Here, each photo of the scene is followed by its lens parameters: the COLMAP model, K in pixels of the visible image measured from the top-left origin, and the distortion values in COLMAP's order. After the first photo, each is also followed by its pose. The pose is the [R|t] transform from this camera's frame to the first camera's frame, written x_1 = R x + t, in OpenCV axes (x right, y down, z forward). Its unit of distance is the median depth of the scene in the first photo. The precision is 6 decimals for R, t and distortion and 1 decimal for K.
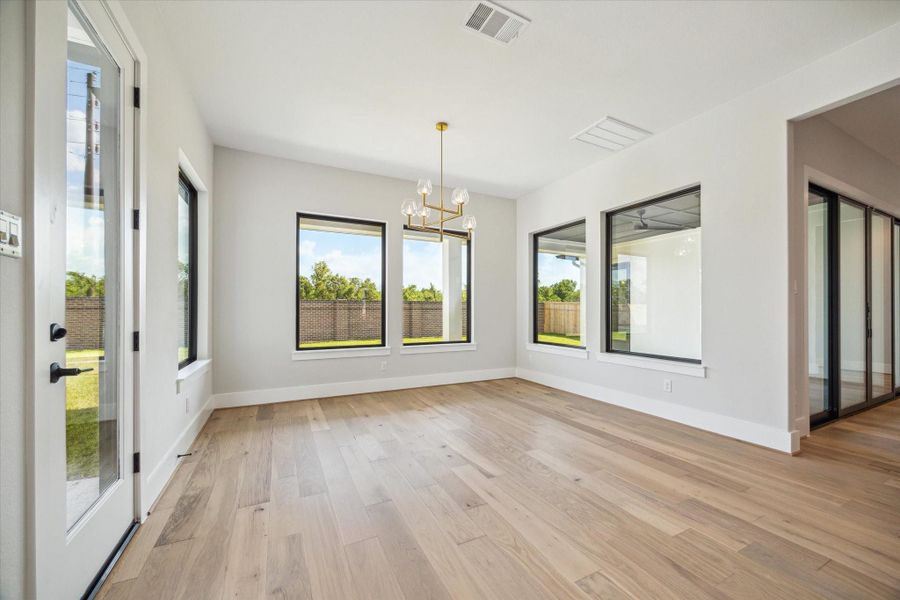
lens RADIAL K [[351.2, 0, 453.7], [0, 351.2, 311.8], [0, 0, 1]] dist [-0.006245, 0.000132]
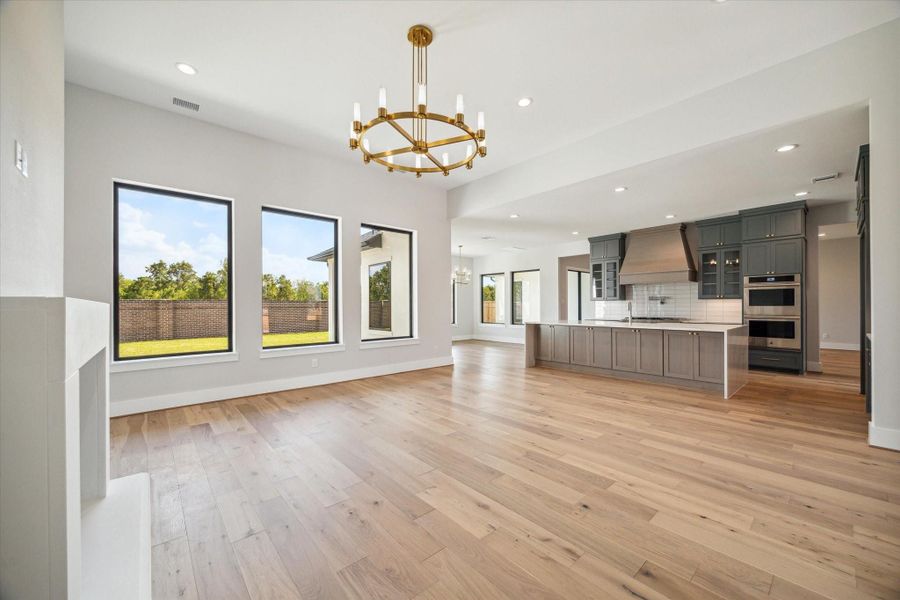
lens RADIAL K [[351.2, 0, 450.1], [0, 351.2, 303.7], [0, 0, 1]] dist [-0.006245, 0.000132]
pose [[0.966792, -0.004847, 0.255519, -0.545557], [0.007487, 0.999928, -0.009359, -0.016163], [-0.255456, 0.010962, 0.966759, -1.134016]]
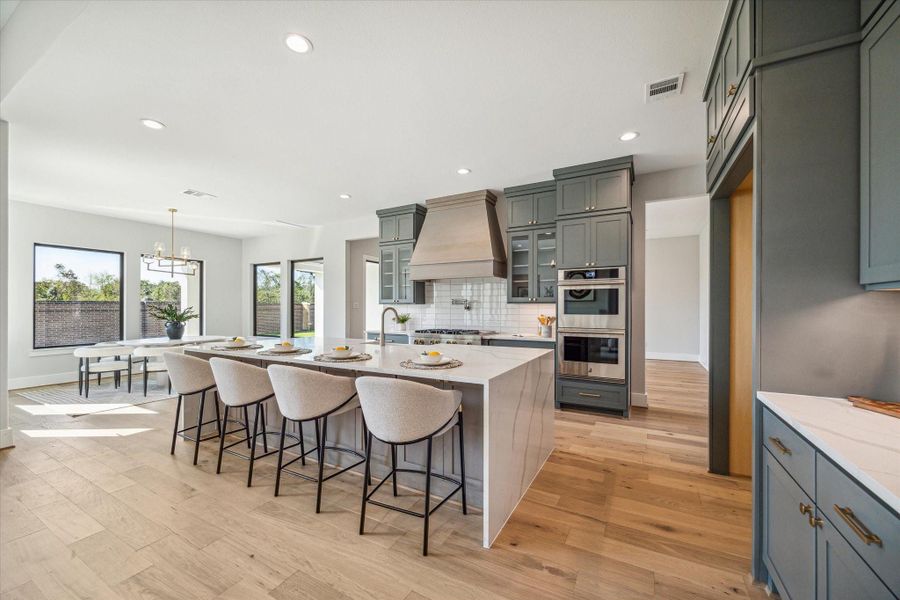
lens RADIAL K [[351.2, 0, 456.0], [0, 351.2, 307.4], [0, 0, 1]] dist [-0.006245, 0.000132]
pose [[0.821472, -0.000876, 0.570248, 0.081491], [0.003971, 0.999983, -0.004185, -0.024858], [-0.570234, 0.005702, 0.821462, -0.760160]]
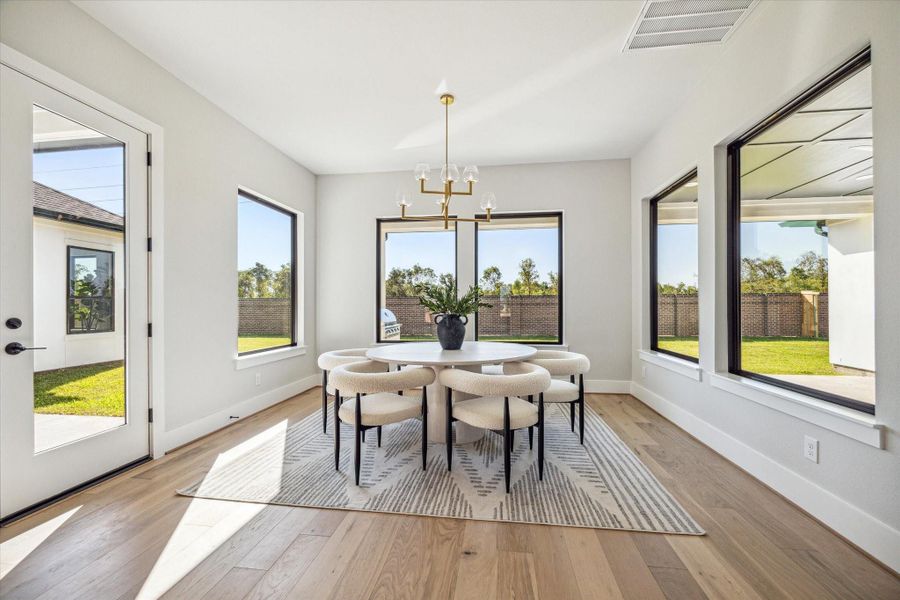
lens RADIAL K [[351.2, 0, 449.7], [0, 351.2, 304.4], [0, 0, 1]] dist [-0.006245, 0.000132]
pose [[0.822127, -0.007321, -0.569258, 0.300609], [0.003486, 0.999963, -0.007825, -0.001256], [0.569294, 0.004449, 0.822122, 0.172775]]
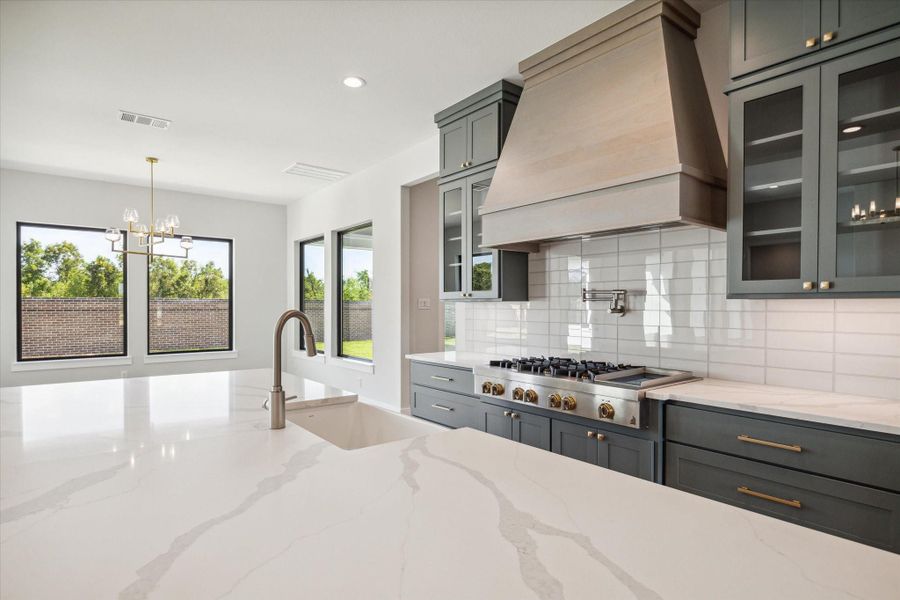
lens RADIAL K [[486.5, 0, 450.9], [0, 486.5, 308.9], [0, 0, 1]] dist [0.000816, 0.001089]
pose [[0.979435, -0.001988, 0.201750, 0.375505], [0.001741, 0.999998, 0.001401, -0.029879], [-0.201752, -0.001021, 0.979436, -0.469137]]
